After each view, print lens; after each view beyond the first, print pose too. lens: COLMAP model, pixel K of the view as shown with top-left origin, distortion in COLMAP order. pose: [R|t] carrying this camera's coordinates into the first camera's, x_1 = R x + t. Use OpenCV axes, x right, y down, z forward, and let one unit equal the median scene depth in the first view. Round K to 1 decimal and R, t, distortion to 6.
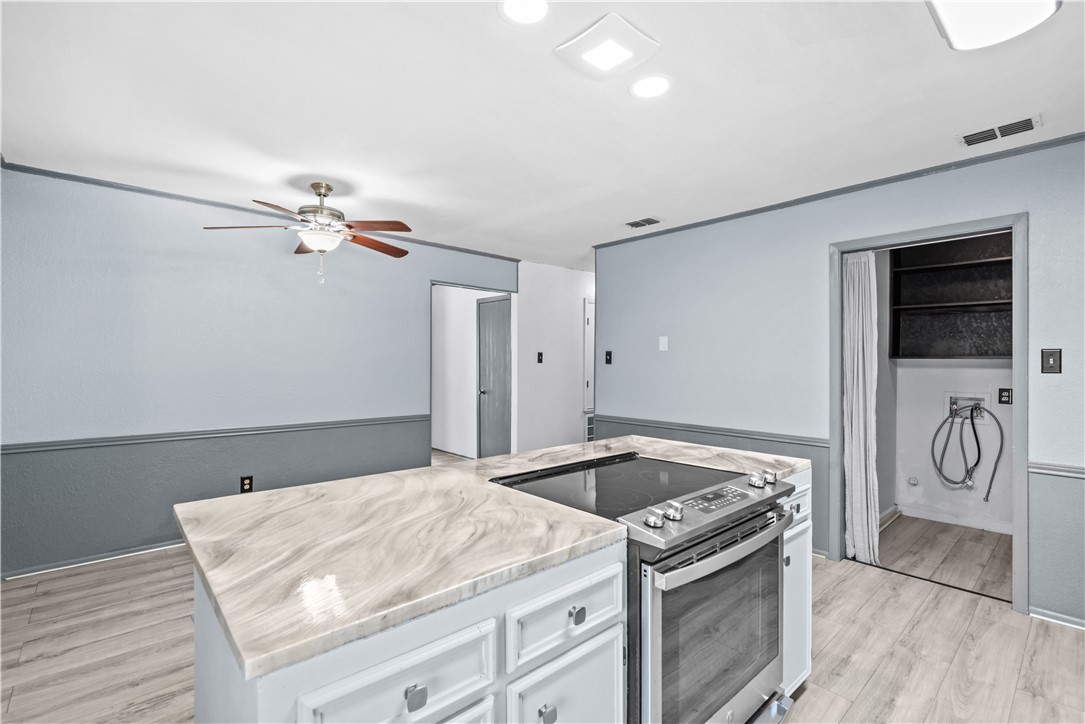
lens RADIAL K [[493.7, 0, 540.4], [0, 493.7, 365.4], [0, 0, 1]] dist [0.001255, 0.000220]
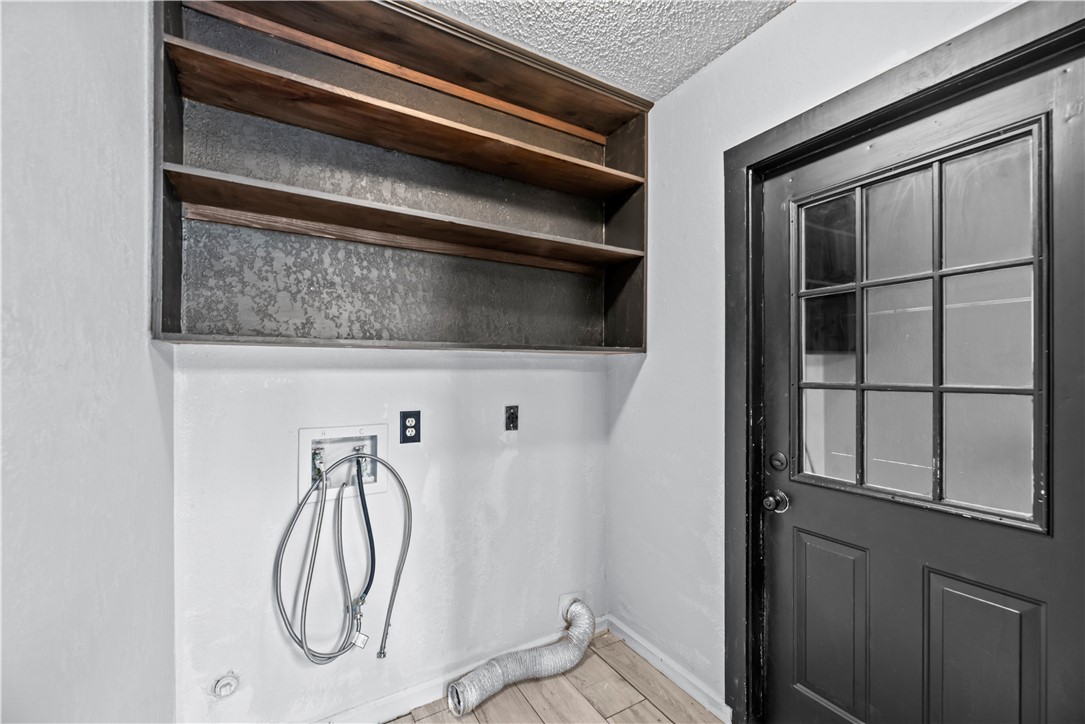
lens RADIAL K [[446.1, 0, 542.2], [0, 446.1, 369.2], [0, 0, 1]] dist [0.000102, 0.000106]
pose [[0.206658, -0.006725, 0.978390, 0.514926], [0.007826, 0.999956, 0.005220, 0.004892], [-0.978382, 0.006578, 0.206702, 0.747472]]
